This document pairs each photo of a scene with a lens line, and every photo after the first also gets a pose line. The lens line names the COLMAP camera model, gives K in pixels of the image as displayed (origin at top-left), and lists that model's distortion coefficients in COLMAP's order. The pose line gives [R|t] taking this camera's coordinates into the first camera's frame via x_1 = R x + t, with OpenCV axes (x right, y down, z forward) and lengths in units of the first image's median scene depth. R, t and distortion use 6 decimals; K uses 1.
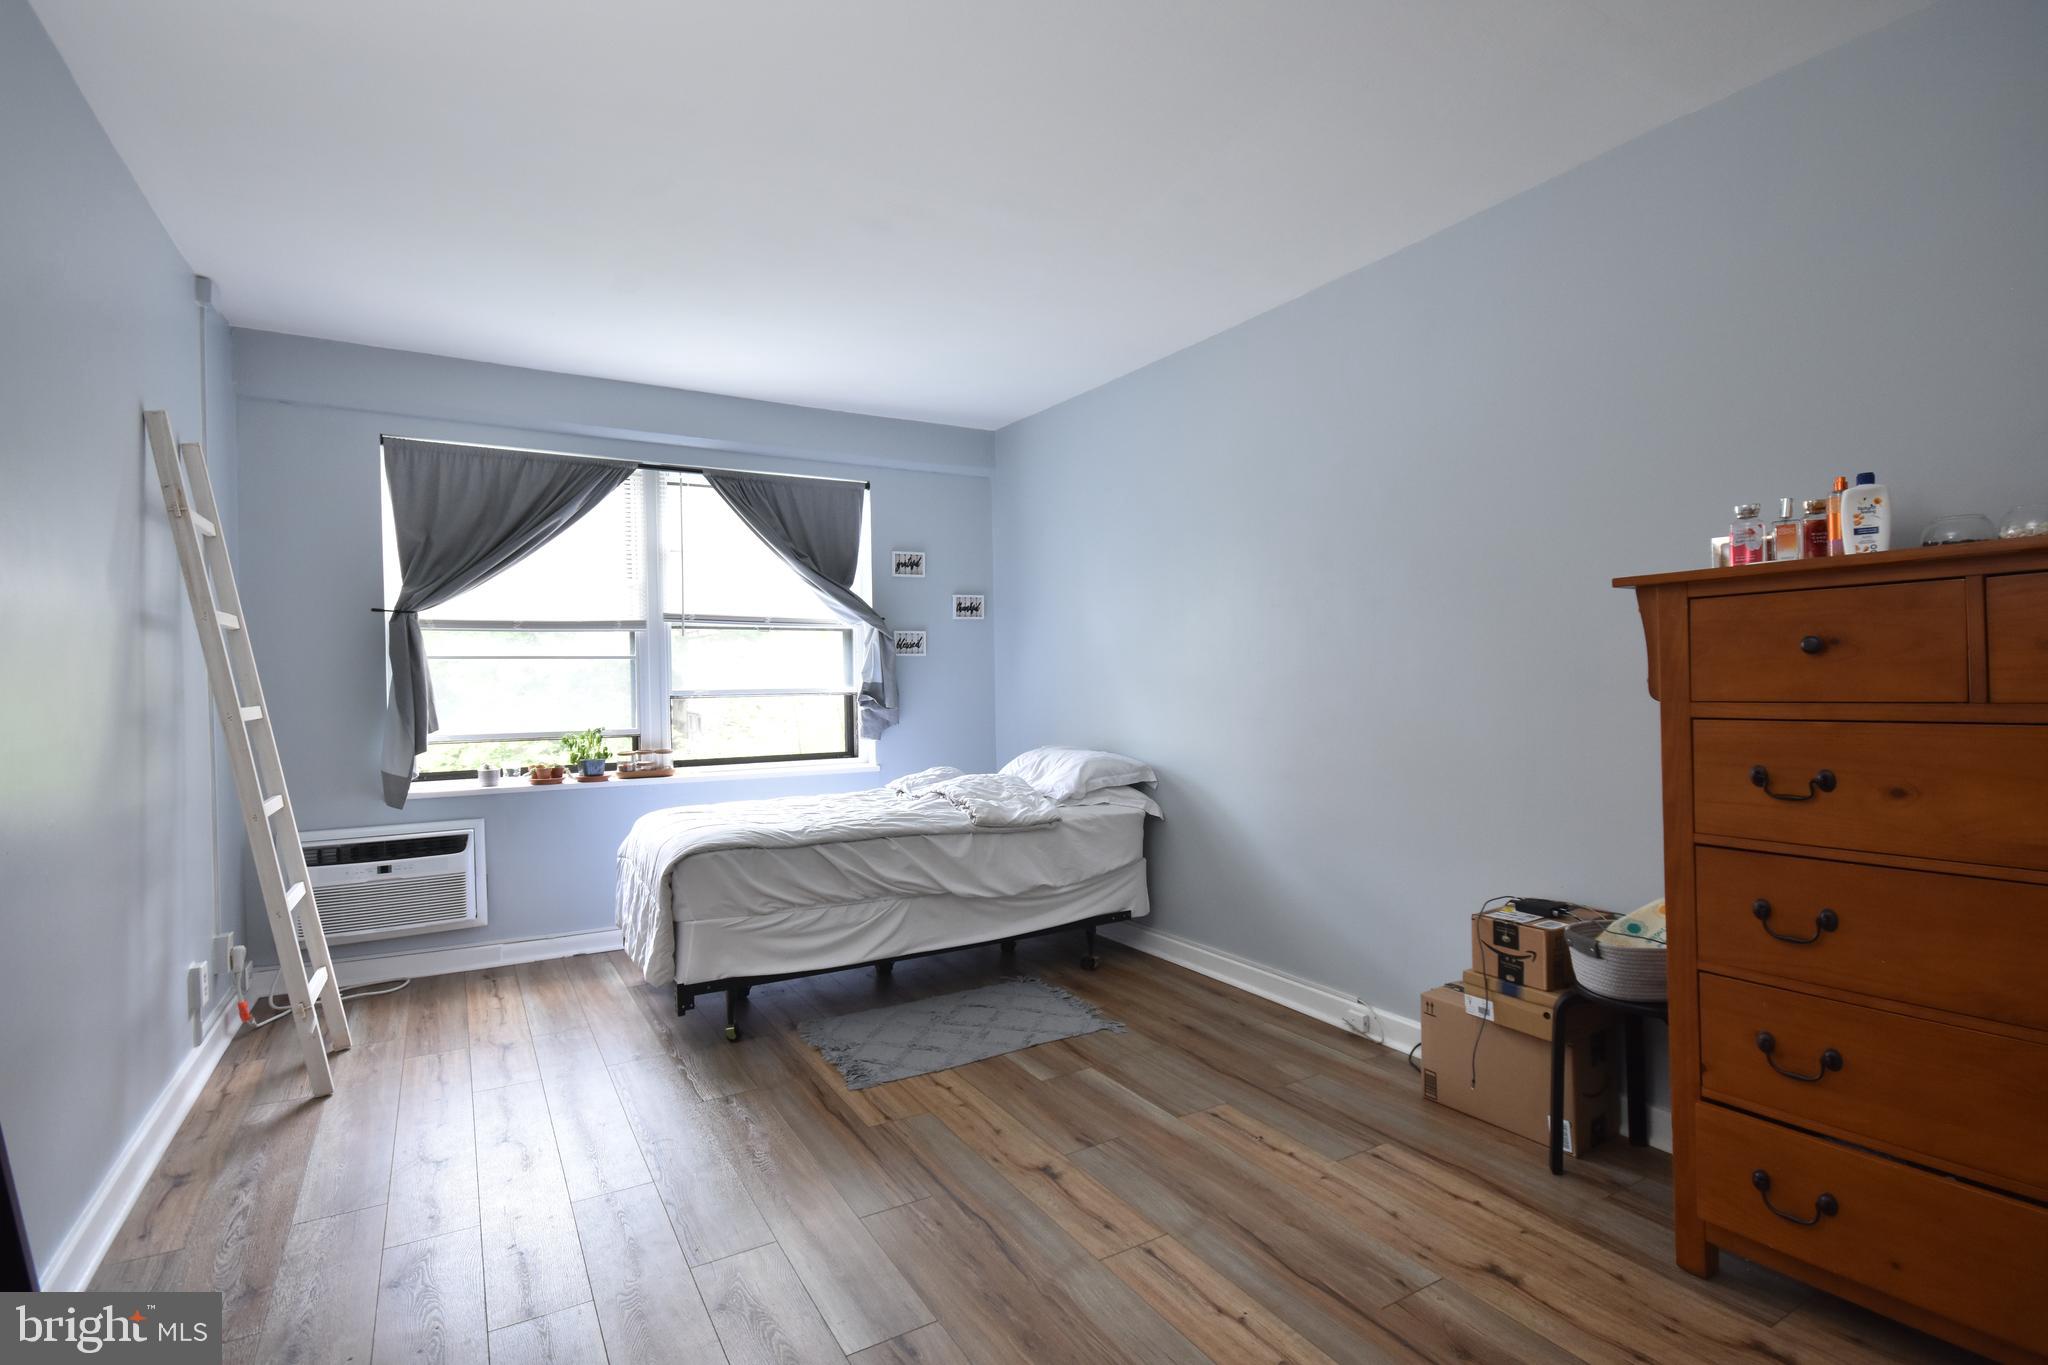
lens RADIAL K [[982.5, 0, 1012.0], [0, 982.5, 682.5], [0, 0, 1]] dist [0.003984, 0.001828]
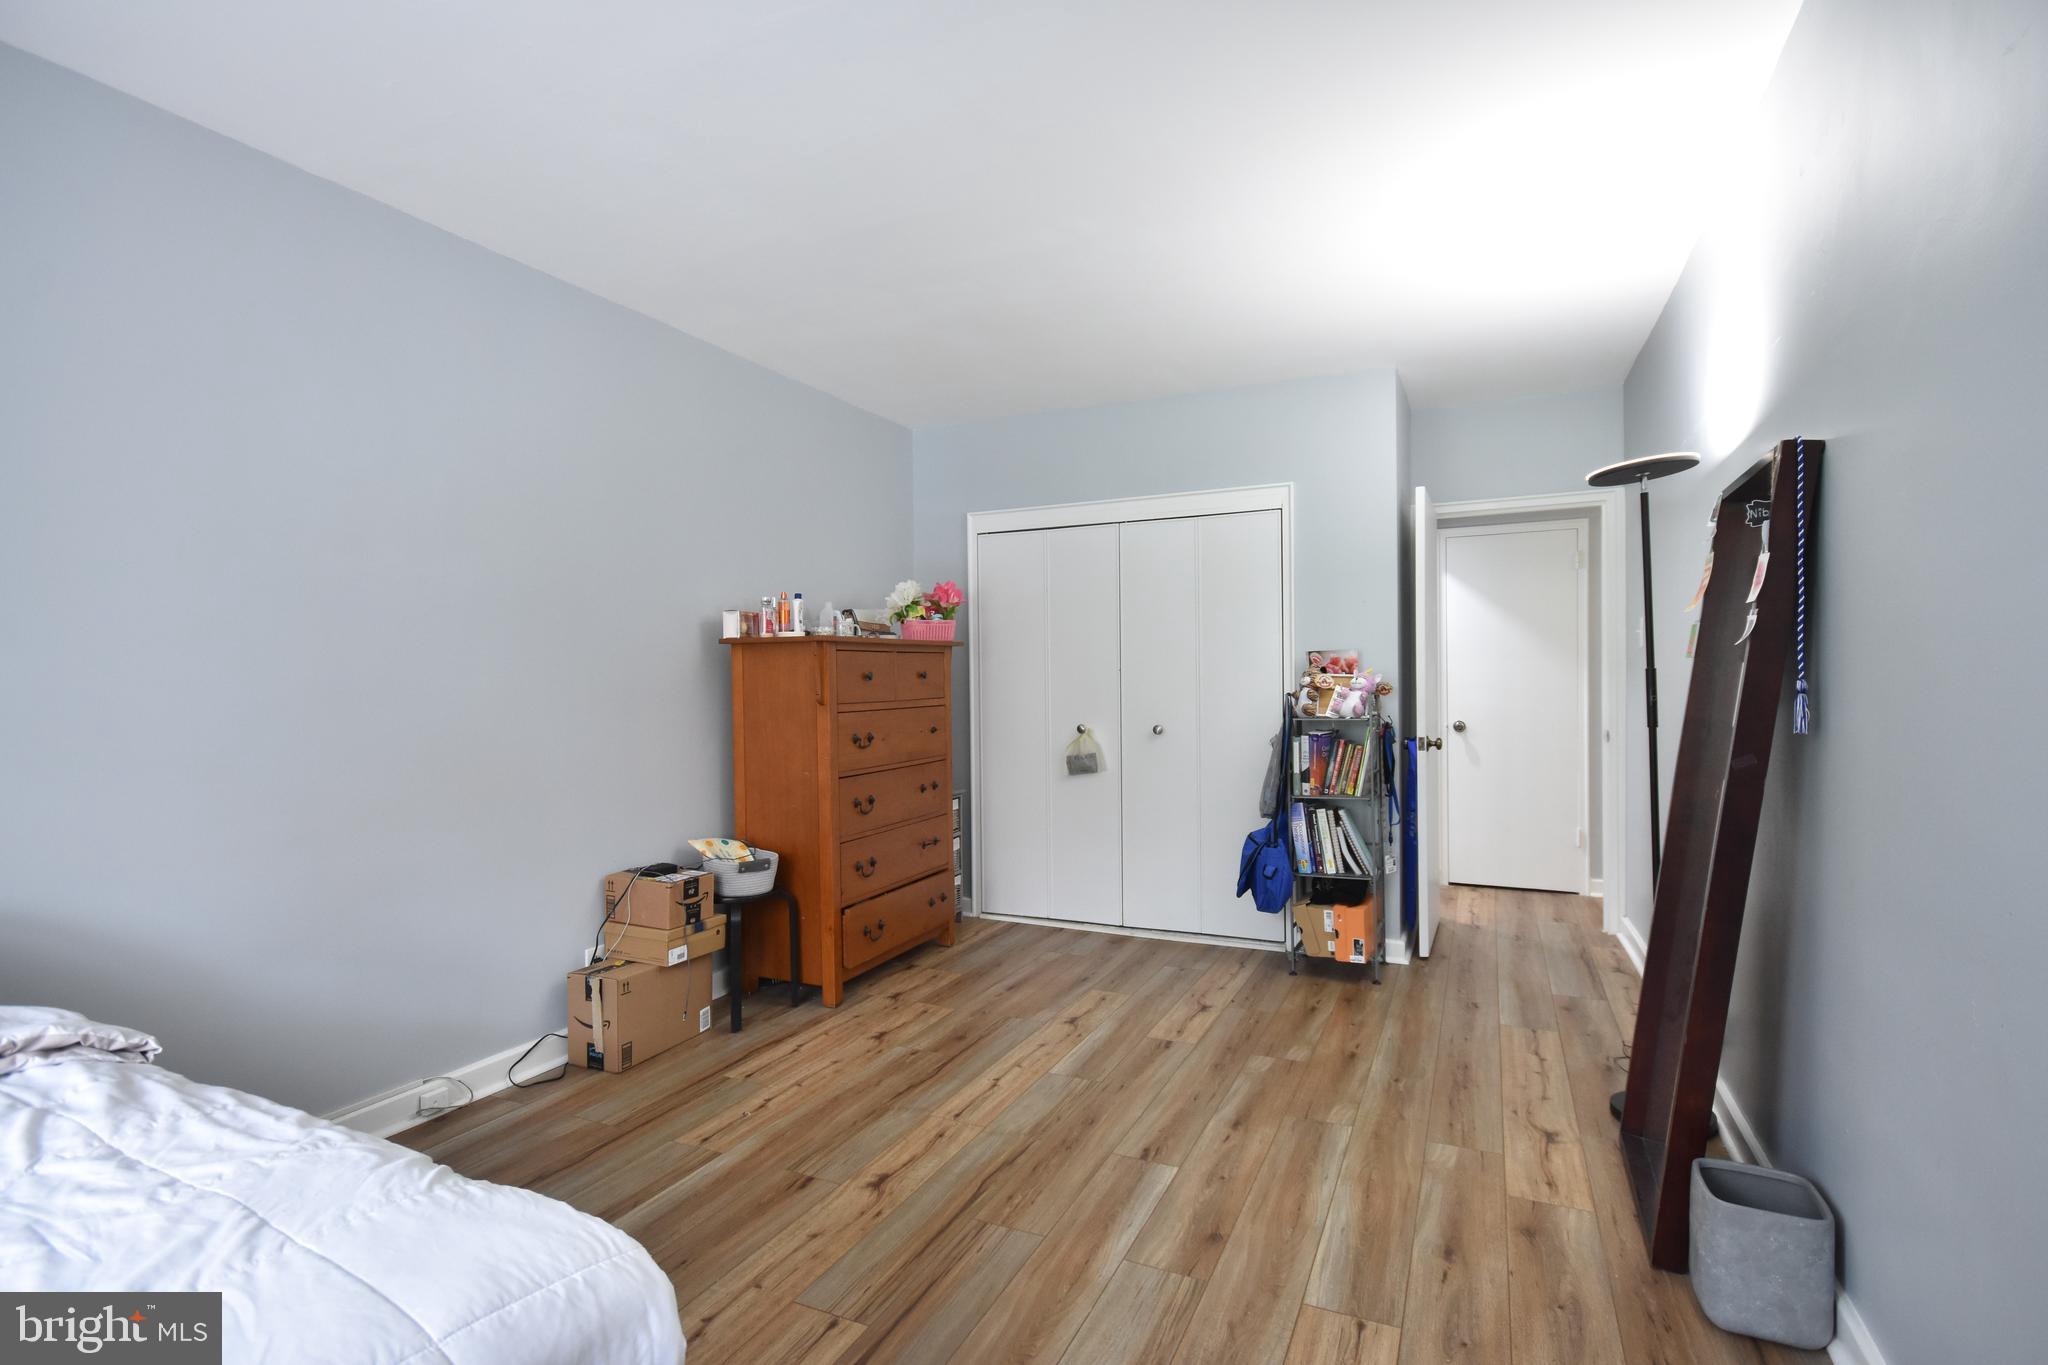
lens RADIAL K [[982.5, 0, 1035.7], [0, 982.5, 673.1], [0, 0, 1]] dist [0.003984, 0.001828]
pose [[-0.582539, 0.034827, 0.812056, -0.889479], [0.025235, 0.999375, -0.024758, 0.013214], [-0.812411, 0.006070, -0.583053, 1.463155]]
